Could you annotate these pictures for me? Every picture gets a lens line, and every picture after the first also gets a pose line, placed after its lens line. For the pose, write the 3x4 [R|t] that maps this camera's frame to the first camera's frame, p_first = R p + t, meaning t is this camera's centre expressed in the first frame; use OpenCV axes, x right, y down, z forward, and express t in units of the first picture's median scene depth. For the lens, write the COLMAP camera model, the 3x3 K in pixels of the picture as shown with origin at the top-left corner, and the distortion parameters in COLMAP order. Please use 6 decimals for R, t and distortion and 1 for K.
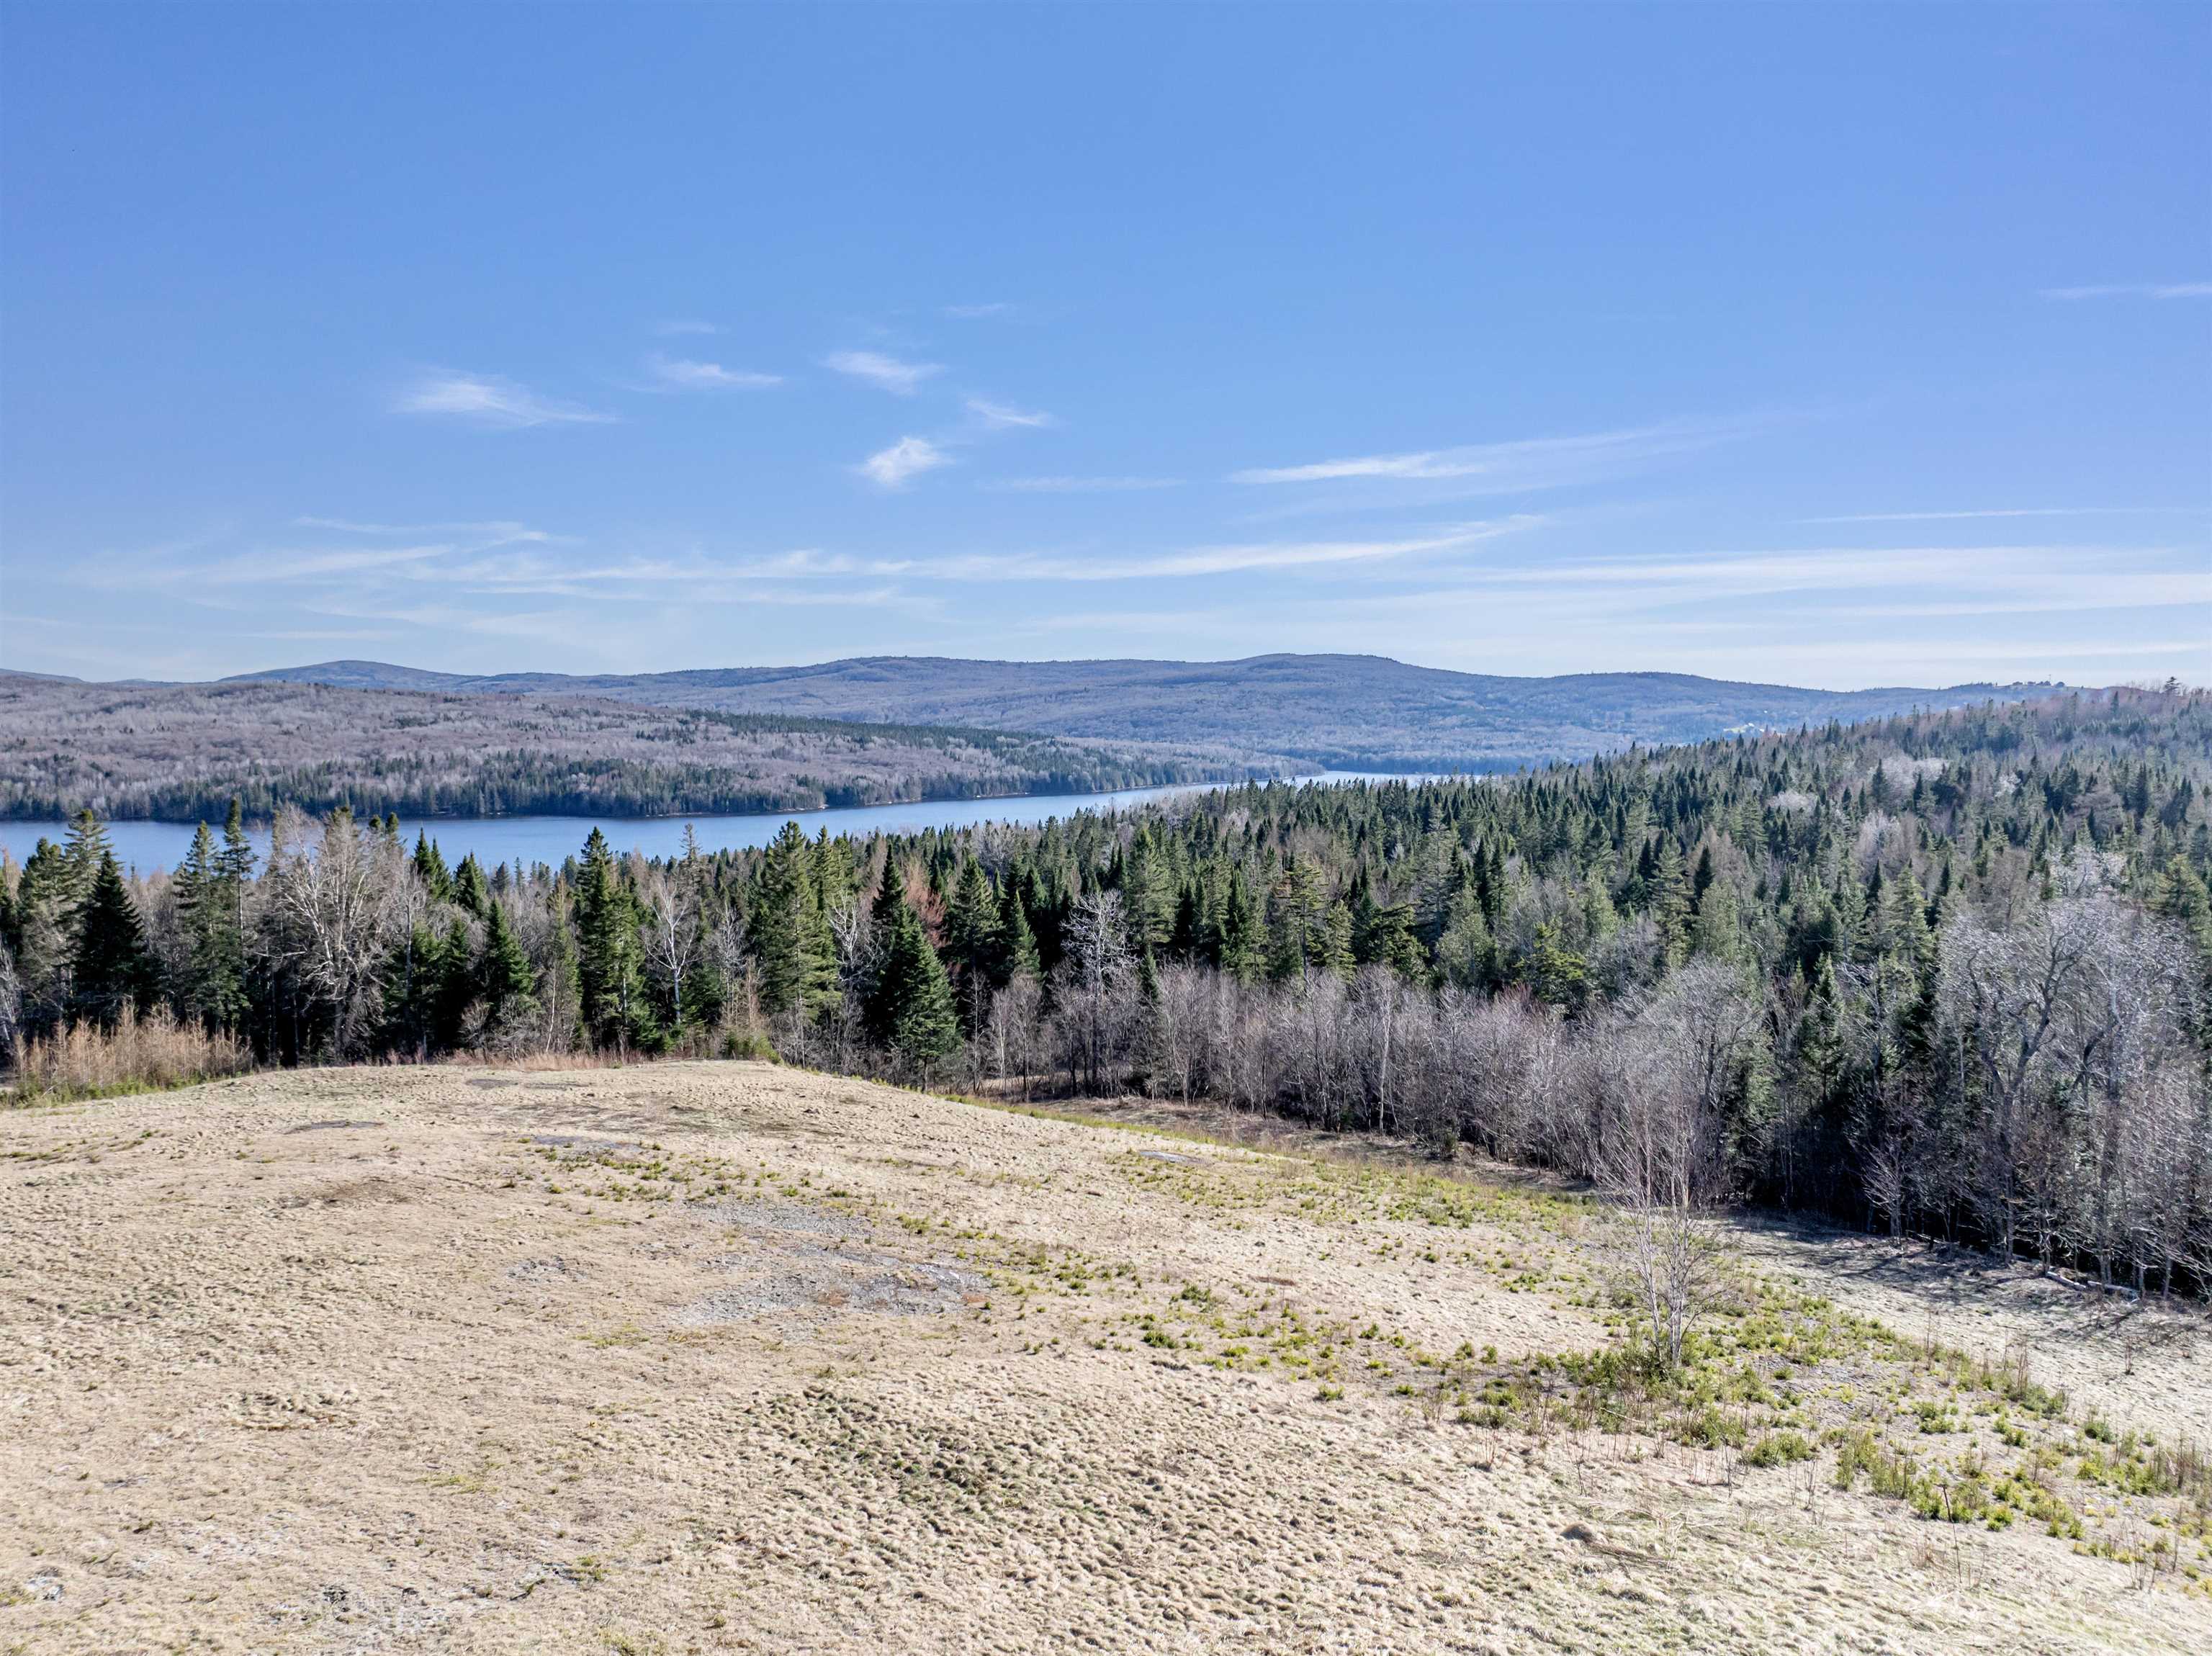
lens RADIAL K [[1556.9, 0, 1112.5], [0, 1556.9, 819.5], [0, 0, 1]] dist [-0.046156, 0.015619]
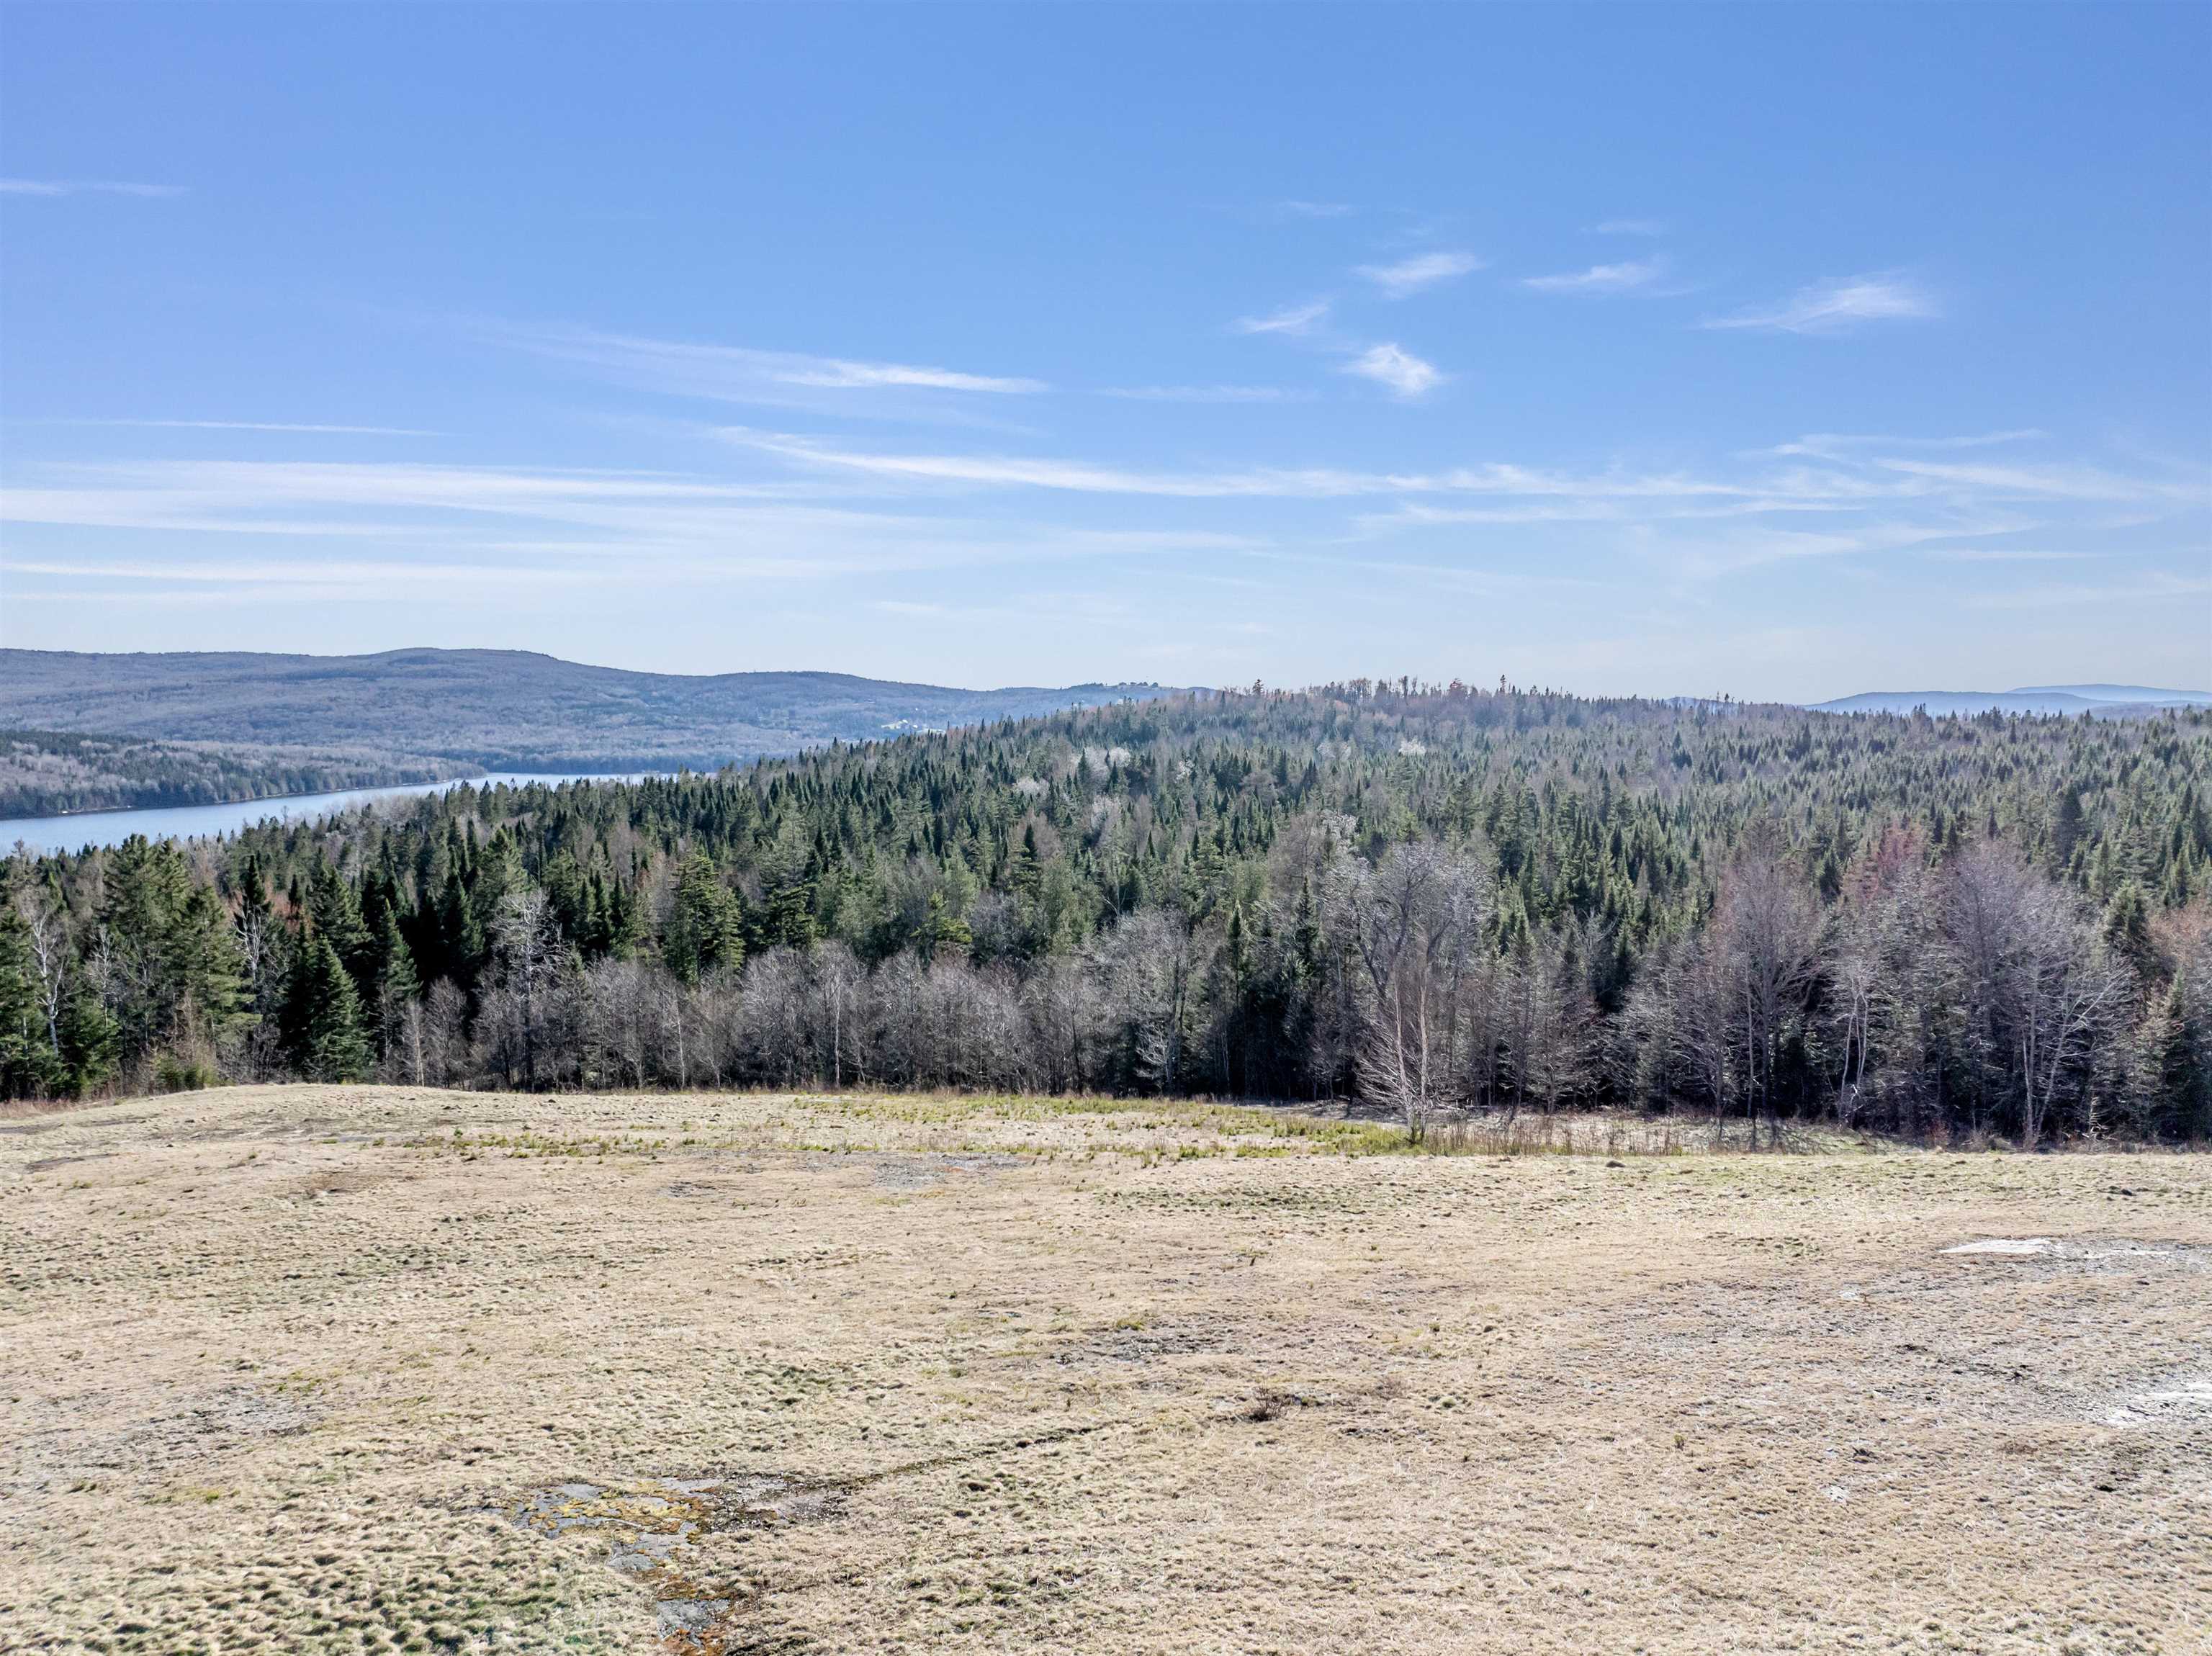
lens RADIAL K [[1556.9, 0, 1113.2], [0, 1556.9, 822.3], [0, 0, 1]] dist [-0.046156, 0.015619]
pose [[0.862899, -0.036633, 0.504048, -0.015685], [0.035058, 0.999306, 0.012610, 0.000286], [-0.504160, 0.006789, 0.863584, -0.003846]]
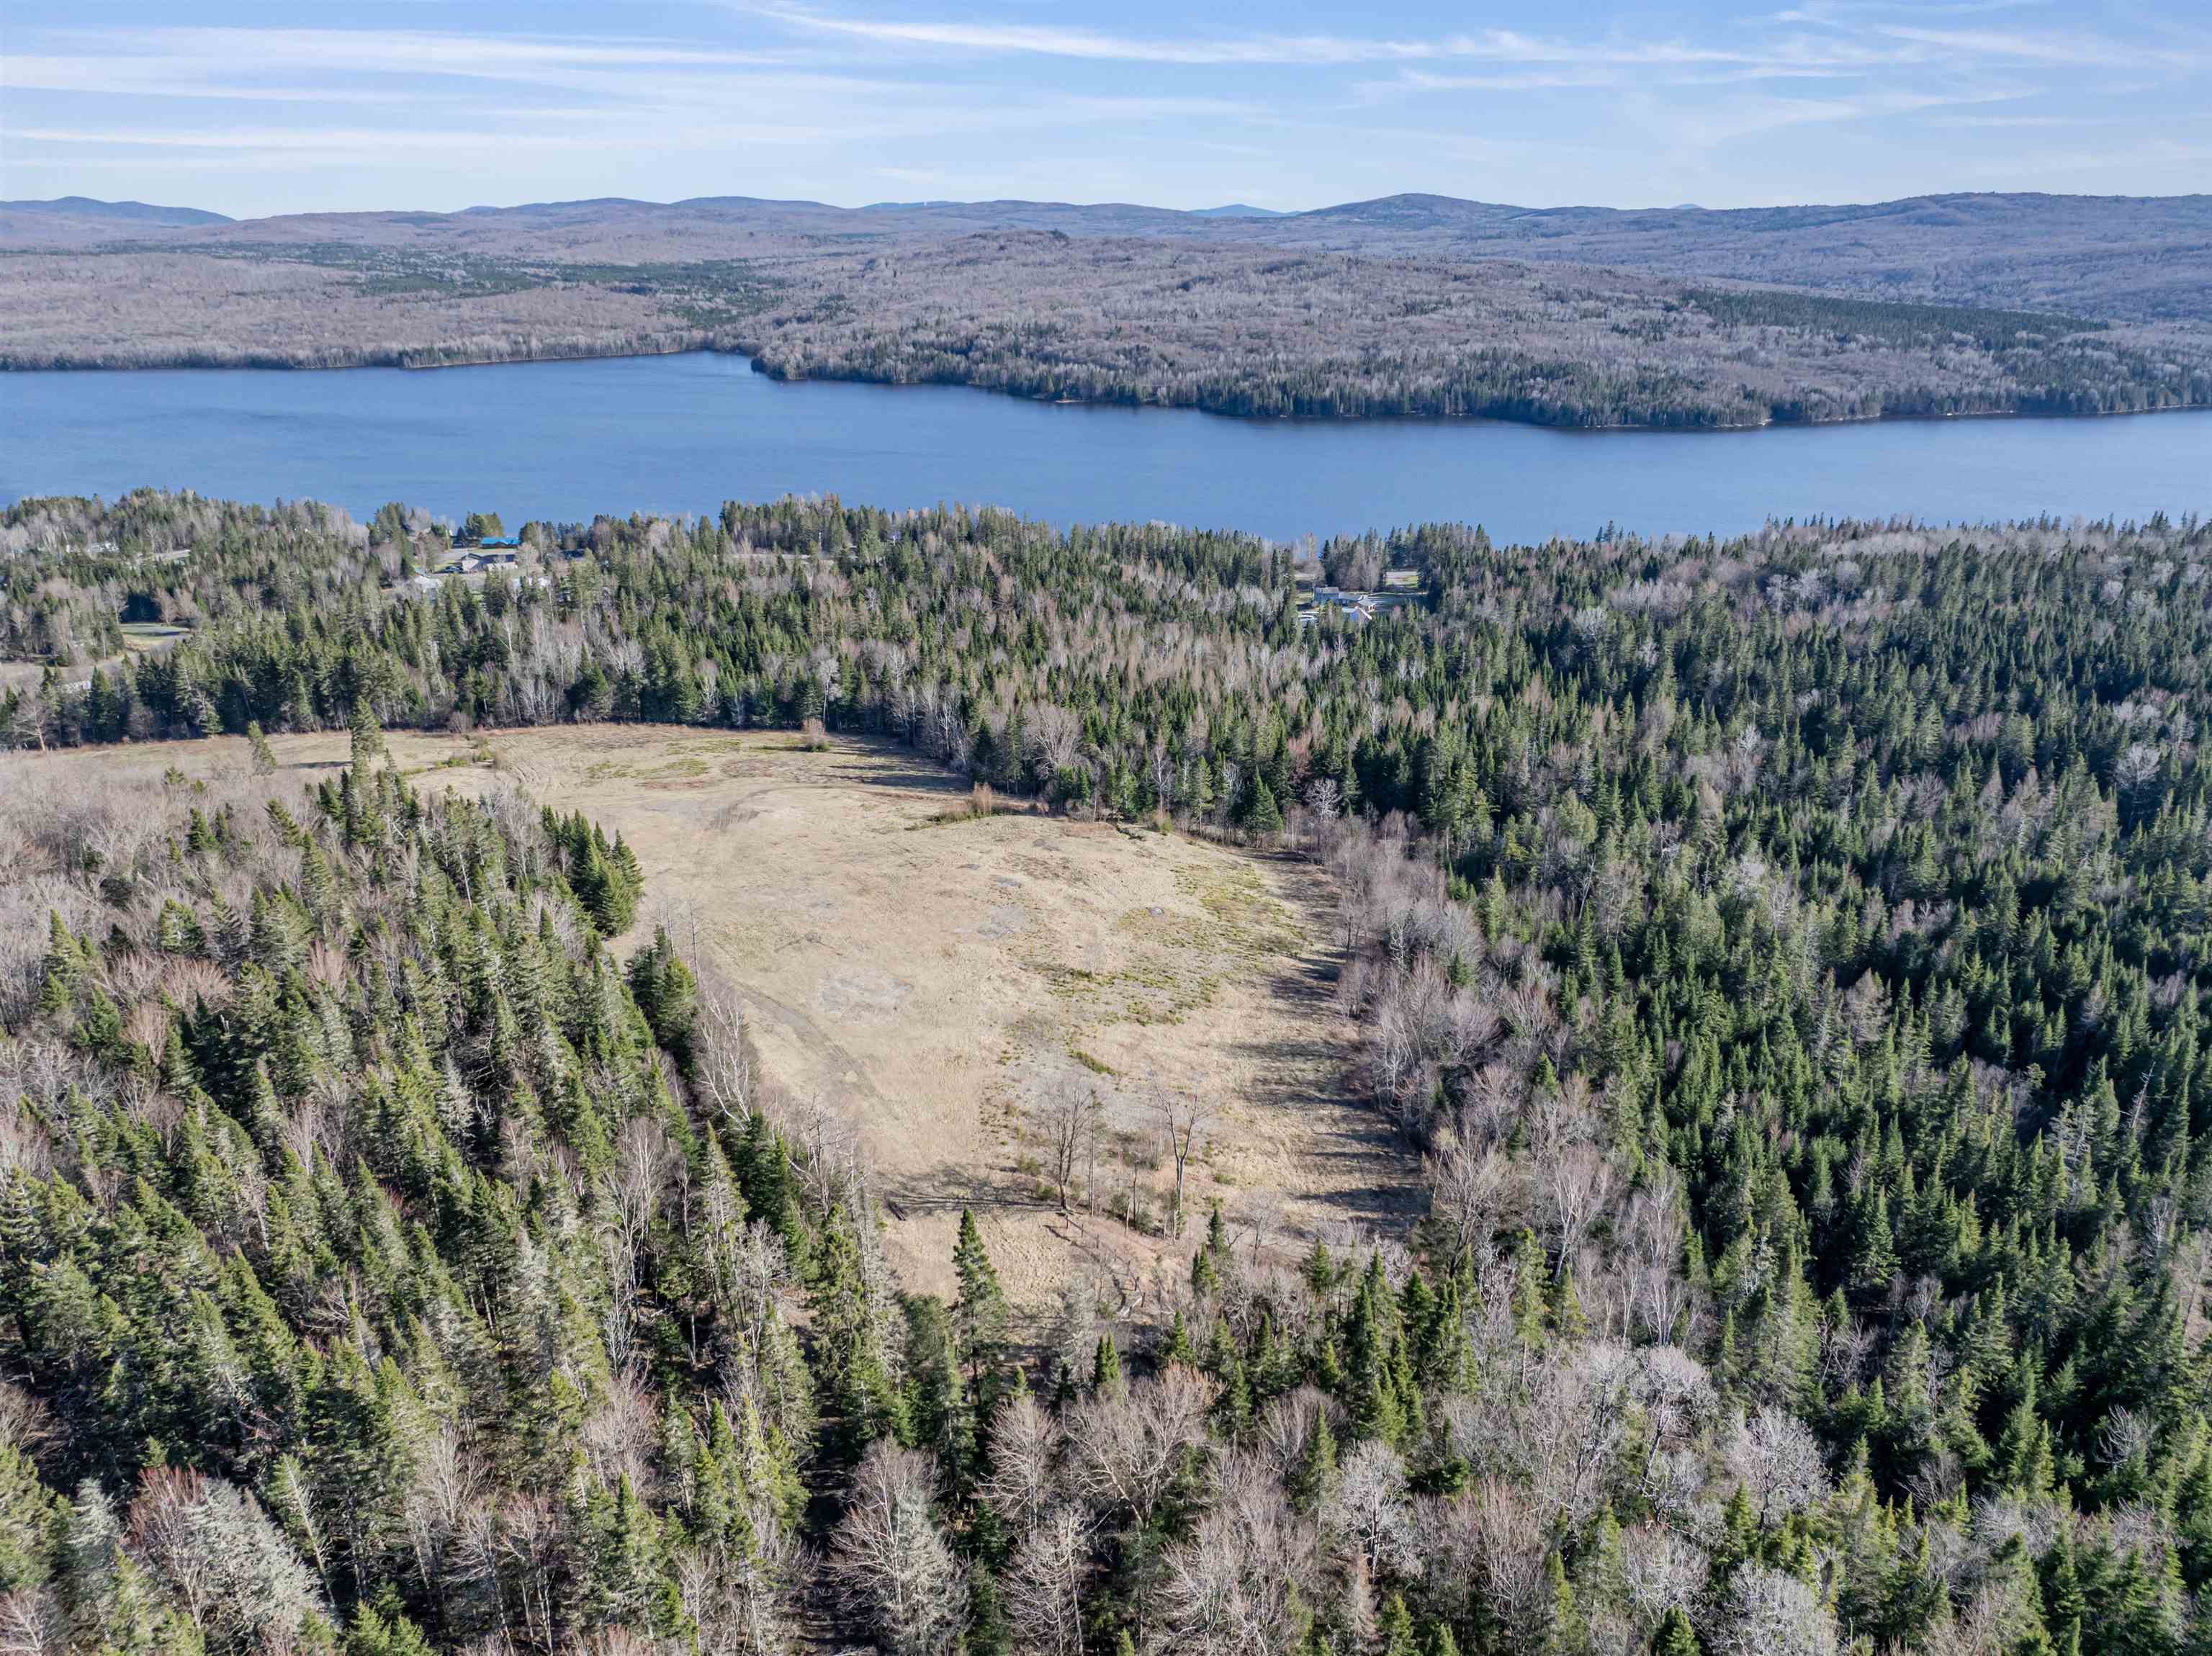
lens RADIAL K [[1556.9, 0, 1122.1], [0, 1556.9, 811.9], [0, 0, 1]] dist [-0.046156, 0.015619]
pose [[0.804075, 0.201969, -0.559171, 0.091750], [-0.033307, 0.954355, 0.296813, -0.050979], [0.593594, -0.220035, 0.774100, -0.086642]]
